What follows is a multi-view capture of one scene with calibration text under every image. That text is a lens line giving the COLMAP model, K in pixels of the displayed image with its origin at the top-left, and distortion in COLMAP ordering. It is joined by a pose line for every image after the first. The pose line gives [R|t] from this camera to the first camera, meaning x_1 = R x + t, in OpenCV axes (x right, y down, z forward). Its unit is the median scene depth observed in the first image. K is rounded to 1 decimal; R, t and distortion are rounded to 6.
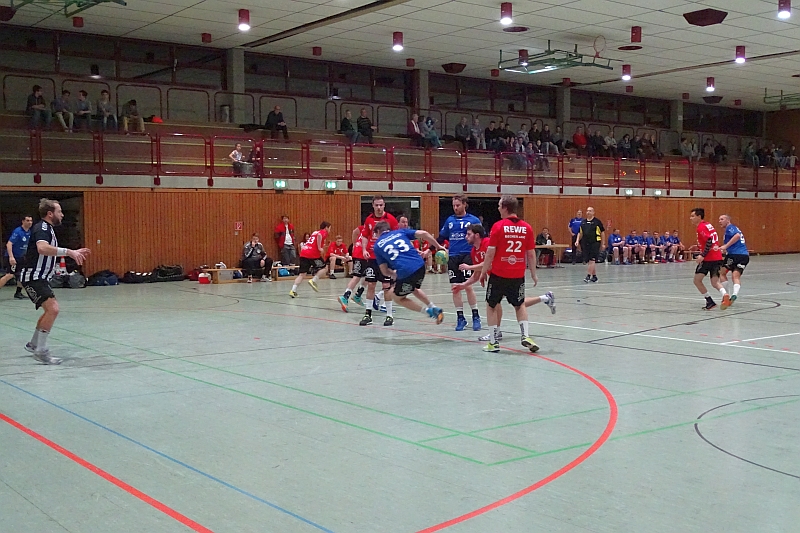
lens RADIAL K [[962.5, 0, 400.0], [0, 962.5, 266.5], [0, 0, 1]] dist [0.010773, 0.036765]
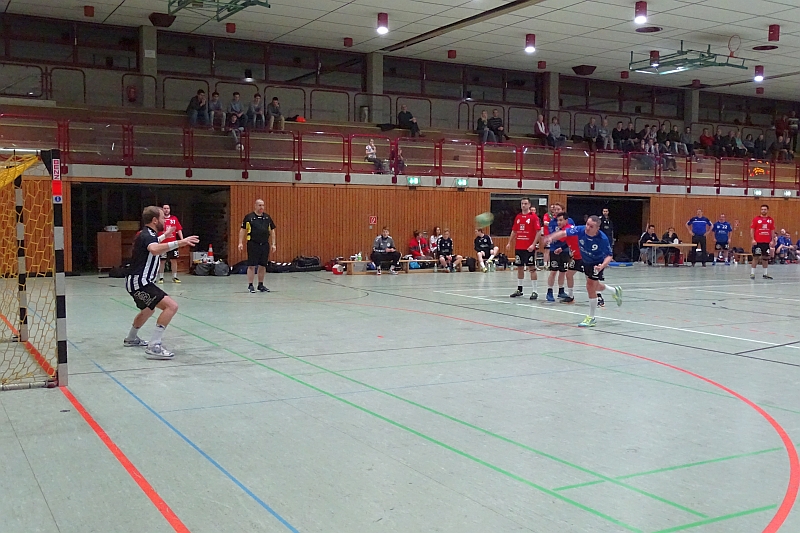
lens RADIAL K [[871.7, 0, 400.0], [0, 871.7, 266.5], [0, 0, 1]] dist [0.005893, -0.003909]
pose [[0.989626, 0.023598, -0.141717, -0.002201], [-0.022149, 0.999685, 0.011793, -0.003029], [0.141950, -0.008531, 0.989837, 0.054426]]
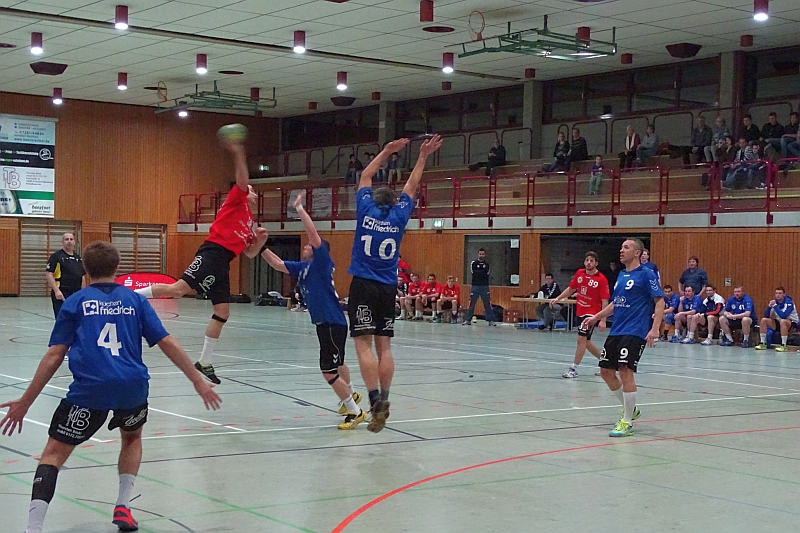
lens RADIAL K [[1358.8, 0, 400.0], [0, 1358.8, 266.5], [0, 0, 1]] dist [0.153904, 0.006611]
pose [[-0.016861, 0.007960, -0.999826, 1.262658], [-0.071034, 0.997432, 0.009139, -0.051387], [0.997331, 0.071176, -0.016252, 0.977496]]
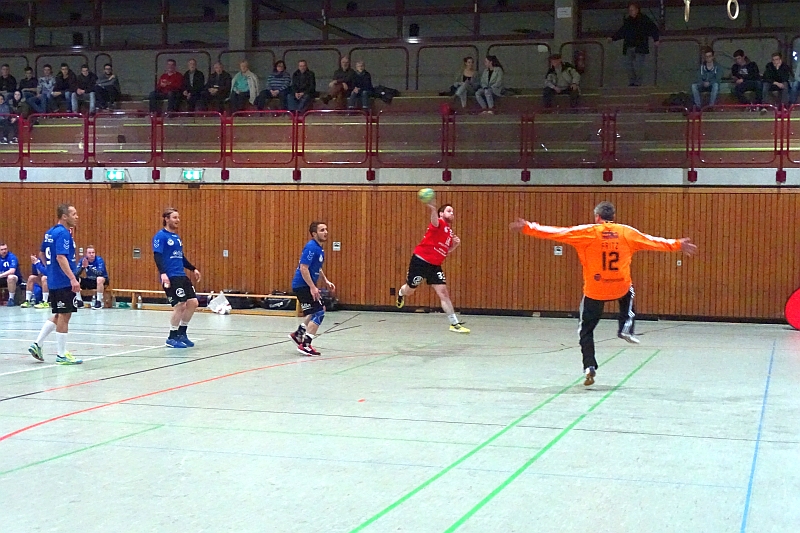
lens RADIAL K [[1287.2, 0, 400.0], [0, 1287.2, 266.5], [0, 0, 1]] dist [0.021546, -0.048500]
pose [[0.587110, 0.035375, -0.808734, 0.725599], [-0.056508, 0.998399, 0.002648, -0.029863], [0.807532, 0.044146, 0.588169, 0.567792]]
